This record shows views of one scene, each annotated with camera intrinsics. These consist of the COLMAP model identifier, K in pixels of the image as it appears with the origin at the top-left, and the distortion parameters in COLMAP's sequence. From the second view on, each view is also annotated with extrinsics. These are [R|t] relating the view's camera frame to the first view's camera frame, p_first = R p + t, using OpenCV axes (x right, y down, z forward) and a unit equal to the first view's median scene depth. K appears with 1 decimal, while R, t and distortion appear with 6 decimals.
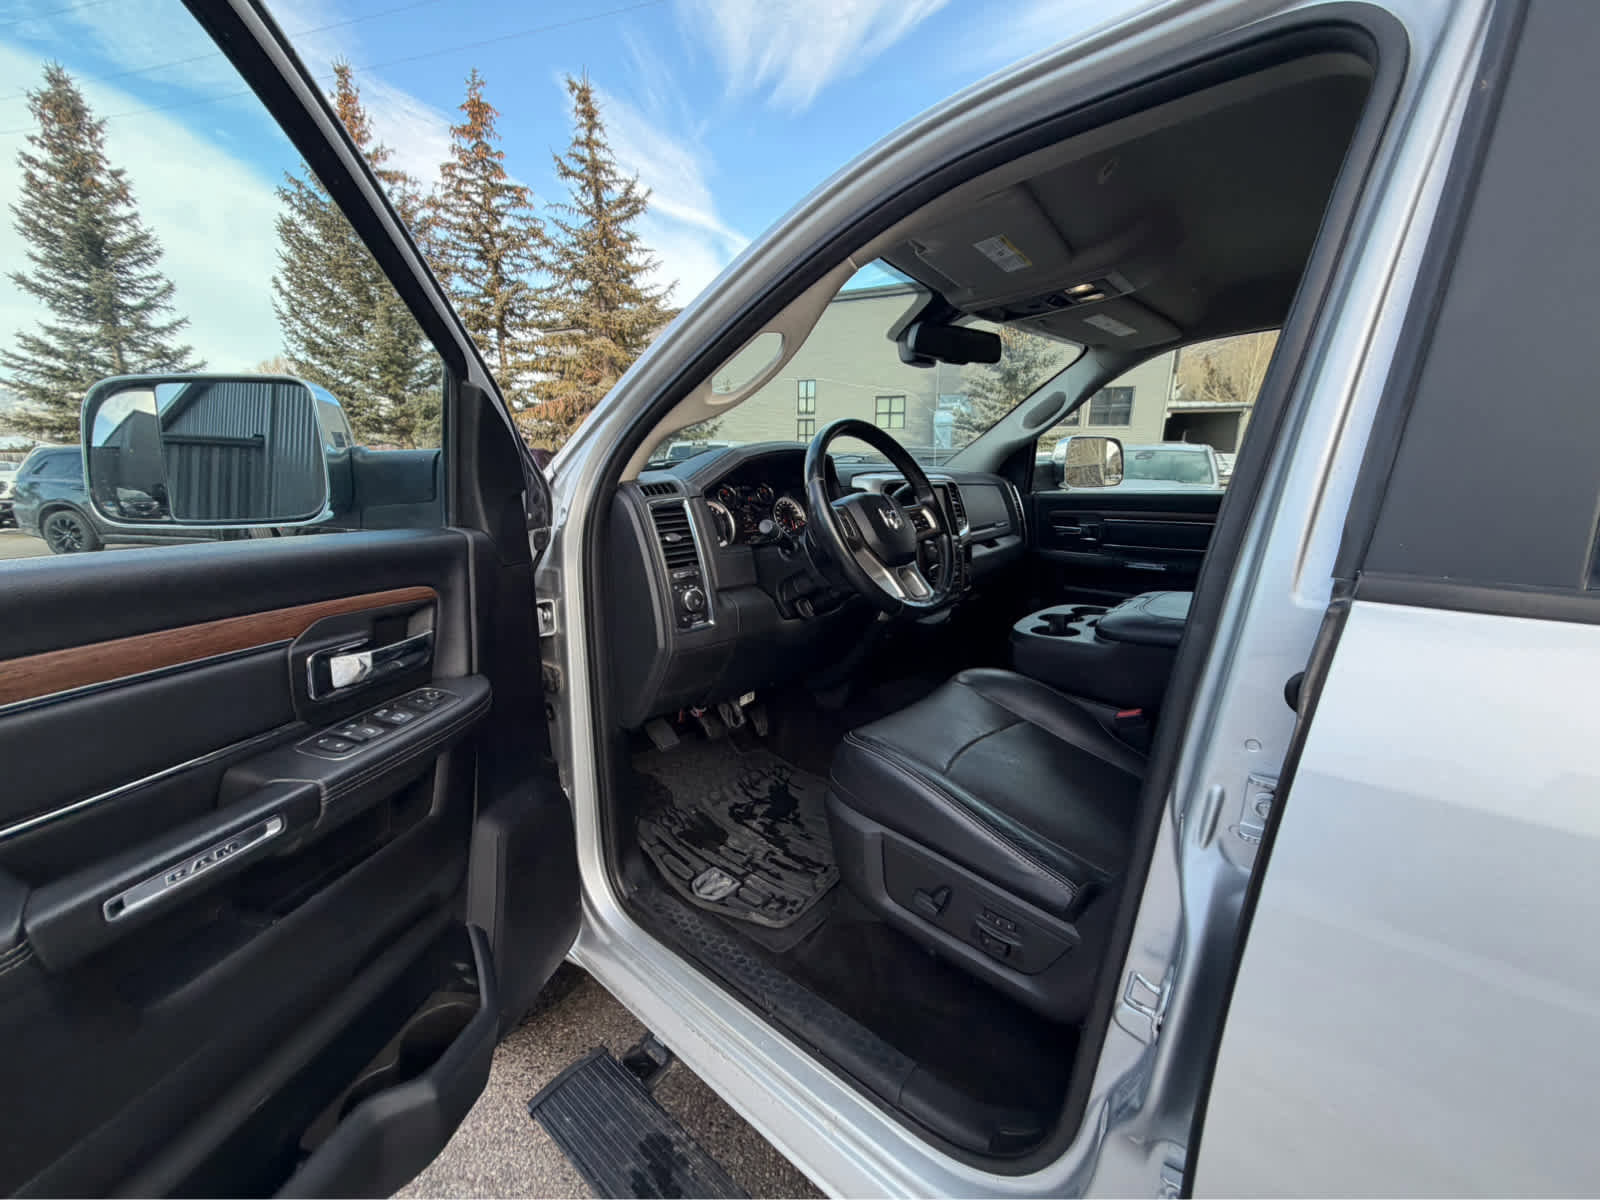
lens RADIAL K [[646.9, 0, 790.6], [0, 646.9, 606.4], [0, 0, 1]] dist [0.000016, 0.000449]
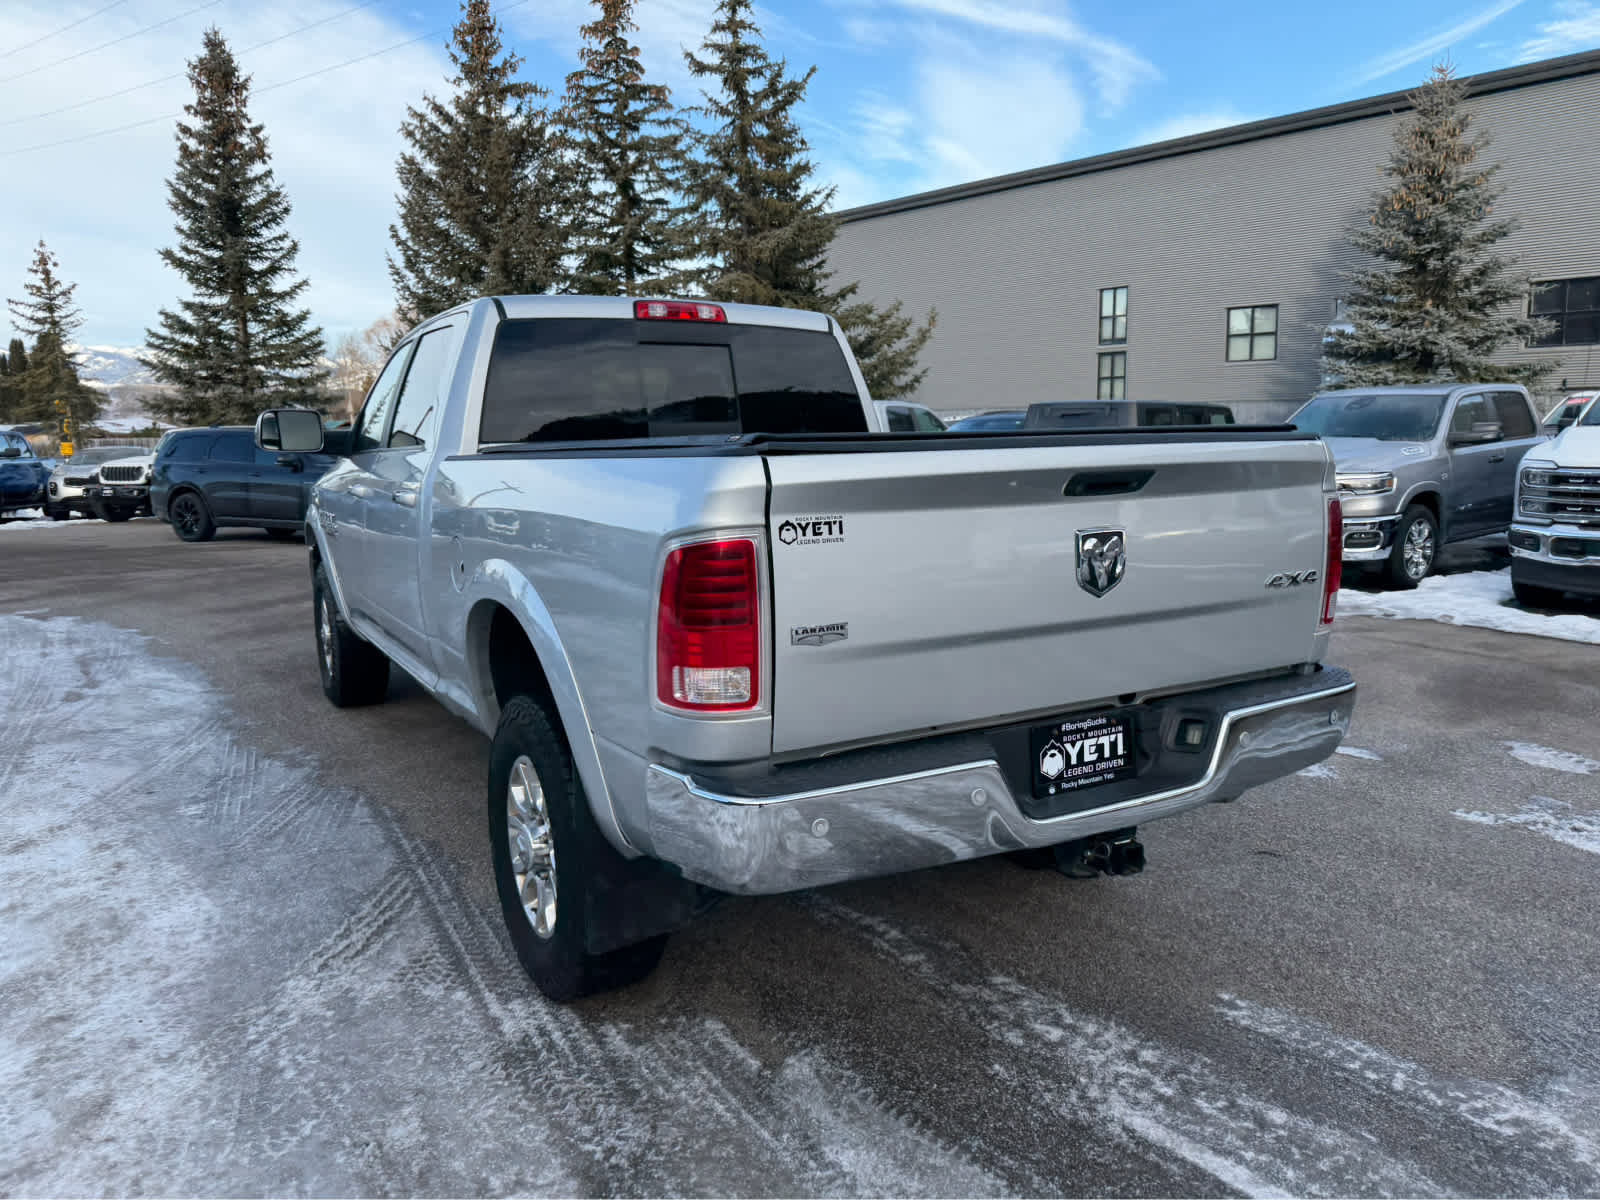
lens RADIAL K [[1124.5, 0, 797.8], [0, 1124.5, 609.8], [0, 0, 1]] dist [0.017940, -0.035390]
pose [[0.944017, 0.024445, -0.328991, 0.213737], [-0.043437, 0.997779, -0.050502, 0.049527], [0.327026, 0.061965, 0.942982, -0.199857]]
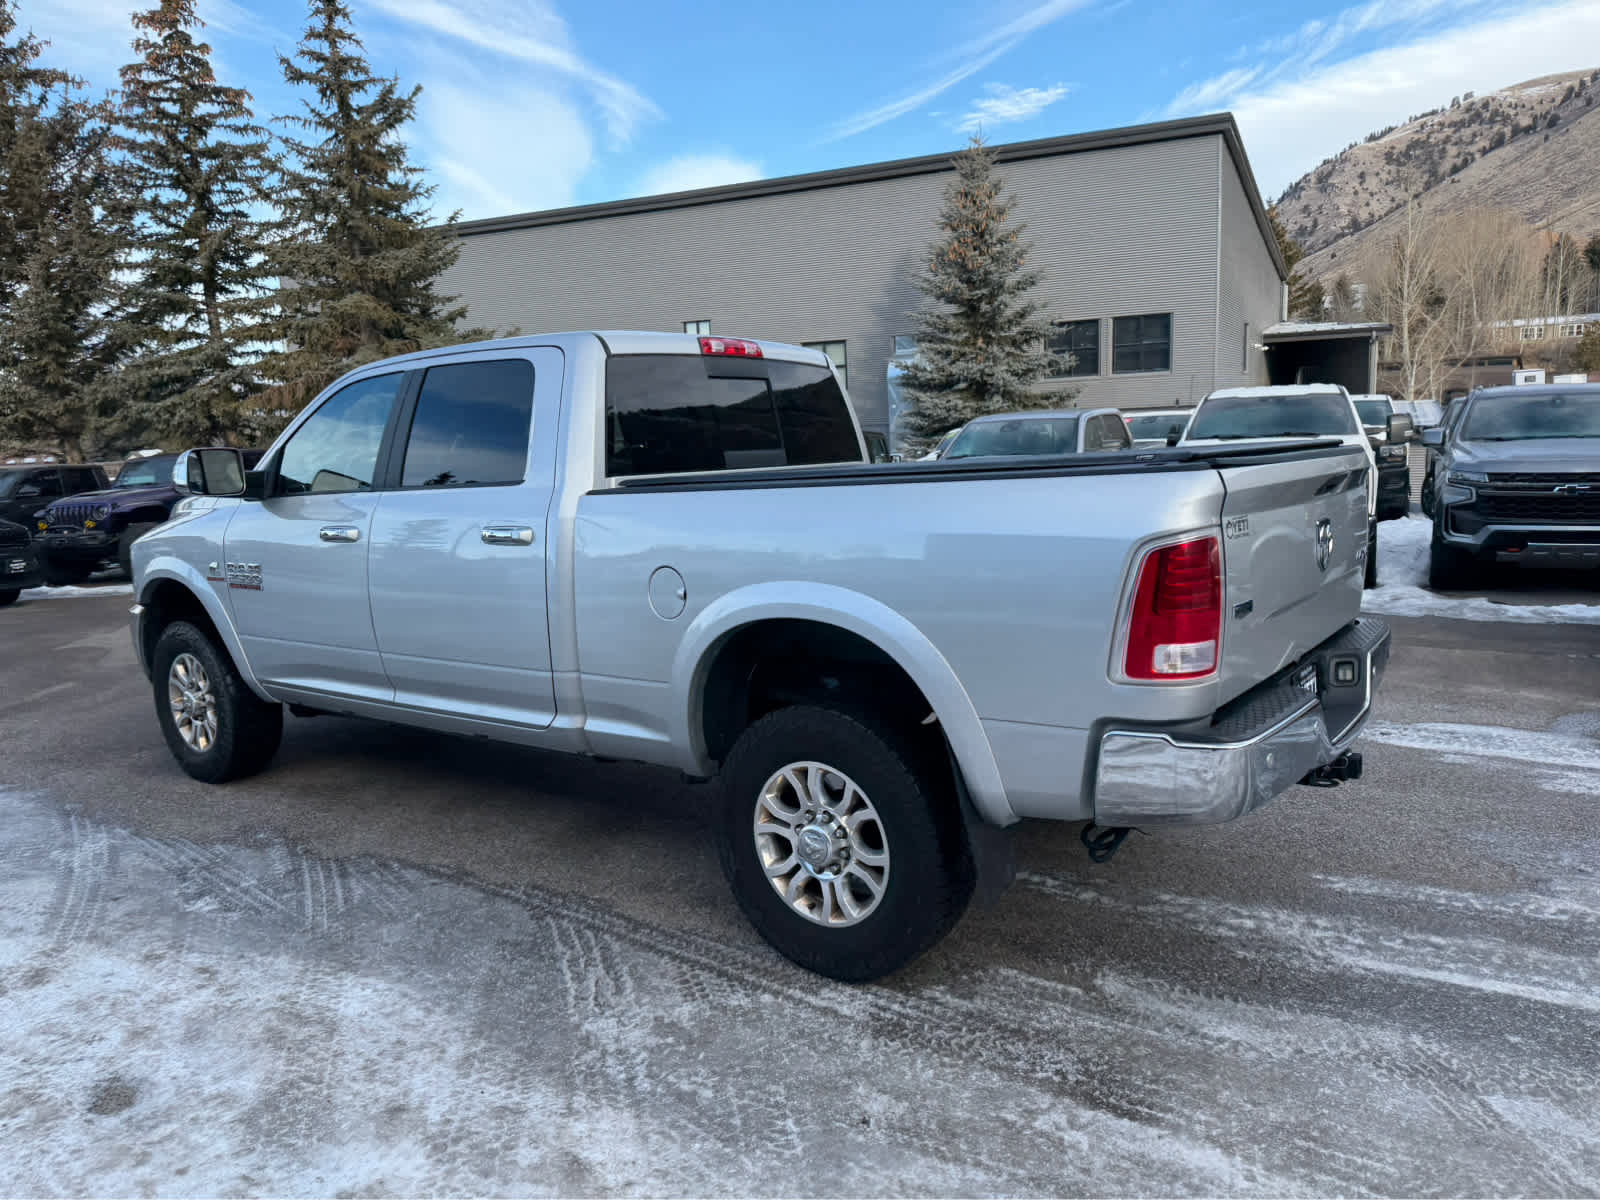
lens RADIAL K [[1130.1, 0, 807.1], [0, 1130.1, 604.5], [0, 0, 1]] dist [0.034263, -0.052766]
pose [[0.996233, -0.061136, 0.061494, 0.100998], [0.065784, 0.994887, -0.076629, 0.054235], [-0.056495, 0.080386, 0.995162, -0.237614]]
